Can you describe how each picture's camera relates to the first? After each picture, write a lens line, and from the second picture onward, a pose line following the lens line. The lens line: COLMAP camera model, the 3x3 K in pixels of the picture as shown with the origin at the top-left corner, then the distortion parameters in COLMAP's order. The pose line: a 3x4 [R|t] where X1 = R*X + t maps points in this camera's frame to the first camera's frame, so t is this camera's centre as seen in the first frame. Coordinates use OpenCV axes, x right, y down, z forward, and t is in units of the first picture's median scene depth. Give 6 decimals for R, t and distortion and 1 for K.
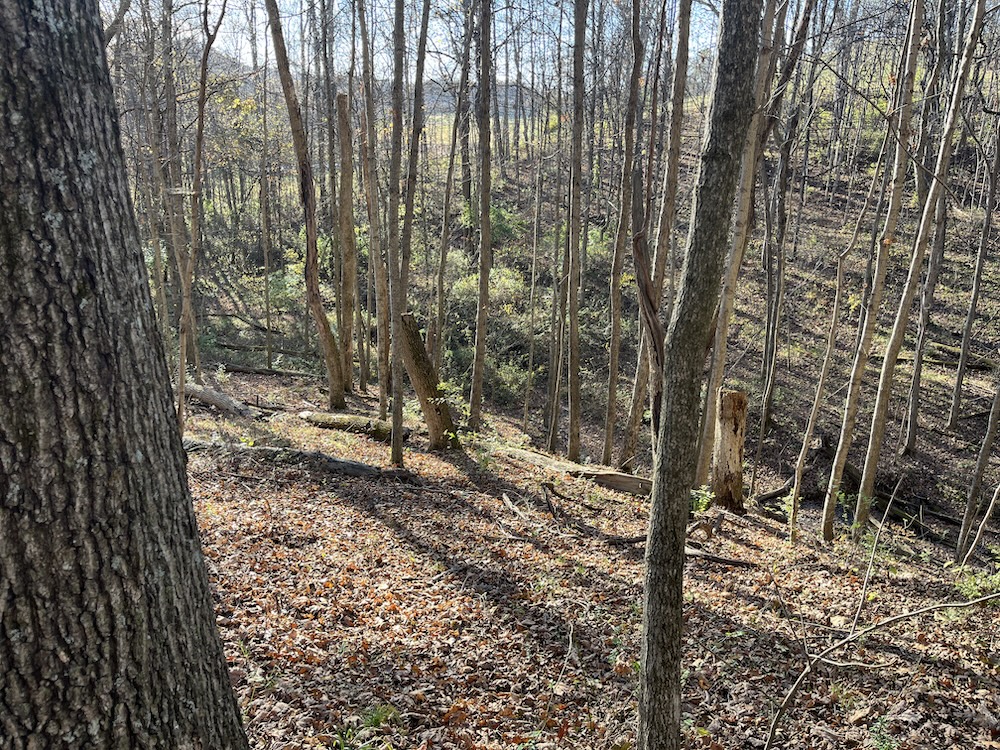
lens RADIAL K [[751.9, 0, 499.5], [0, 751.9, 346.9], [0, 0, 1]] dist [0.083830, -0.099311]
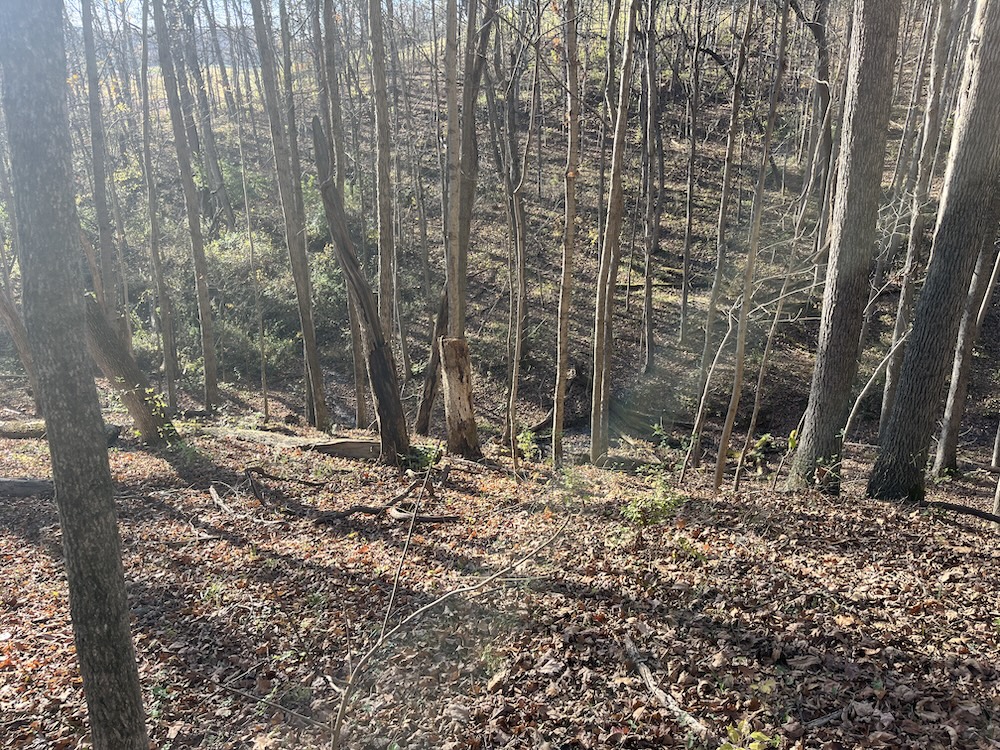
lens RADIAL K [[751.9, 0, 499.5], [0, 751.9, 346.9], [0, 0, 1]] dist [0.083830, -0.099311]
pose [[0.956814, -0.127246, 0.261373, 0.100114], [0.111450, 0.990977, 0.074456, 0.002132], [-0.268489, -0.042111, 0.962362, 0.041323]]
